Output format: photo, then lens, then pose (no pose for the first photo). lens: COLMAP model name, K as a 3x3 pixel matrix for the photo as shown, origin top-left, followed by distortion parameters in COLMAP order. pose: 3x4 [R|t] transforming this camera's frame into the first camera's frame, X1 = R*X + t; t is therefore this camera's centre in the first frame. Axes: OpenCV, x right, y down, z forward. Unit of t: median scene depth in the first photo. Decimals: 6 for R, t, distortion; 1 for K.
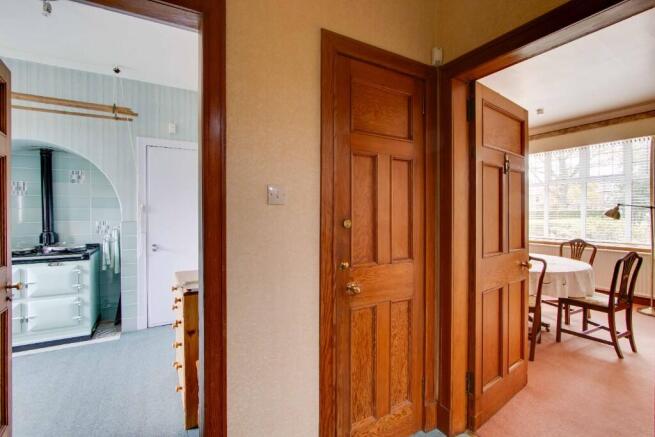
lens RADIAL K [[328.2, 0, 326.6], [0, 328.2, 214.1], [0, 0, 1]] dist [0.006998, 0.001109]
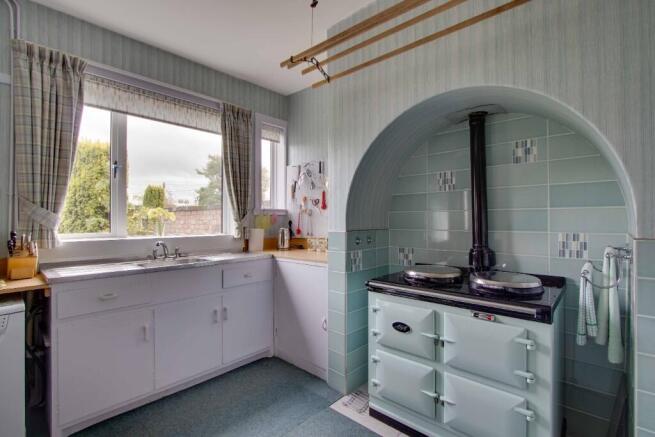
lens RADIAL K [[303.5, 0, 326.7], [0, 303.5, 219.2], [0, 0, 1]] dist [-0.028269, 0.005543]
pose [[0.340763, -0.002177, -0.940147, -0.417260], [-0.001773, 0.999994, -0.002958, 0.003187], [0.940148, 0.002675, 0.340757, 0.544375]]
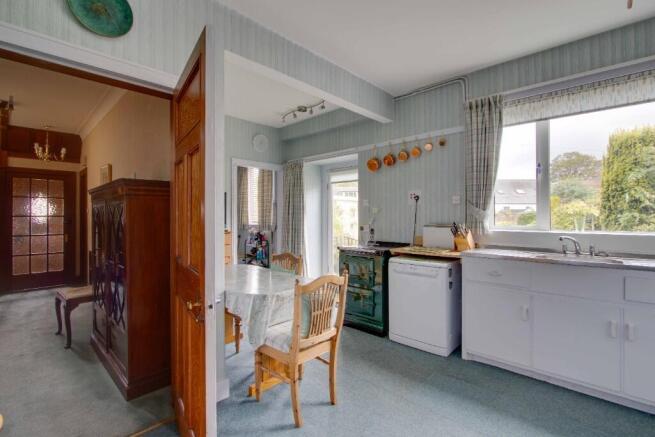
lens RADIAL K [[303.5, 0, 322.2], [0, 303.5, 216.7], [0, 0, 1]] dist [-0.028269, 0.005543]
pose [[-0.949881, 0.003858, -0.312588, -0.442519], [0.002456, 0.999985, 0.004881, 0.002838], [0.312603, 0.003868, -0.949876, 0.893407]]
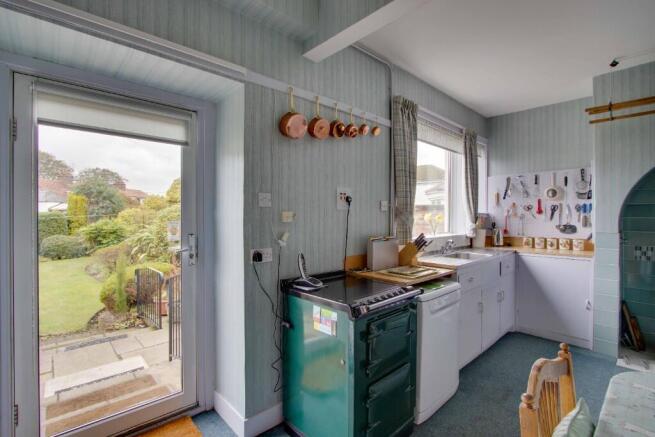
lens RADIAL K [[303.5, 0, 329.5], [0, 303.5, 216.2], [0, 0, 1]] dist [-0.028269, 0.005543]
pose [[0.259167, 0.001654, -0.965831, -0.414801], [-0.005700, 0.999984, 0.000183, -0.016652], [0.965816, 0.005458, 0.259172, -0.160253]]
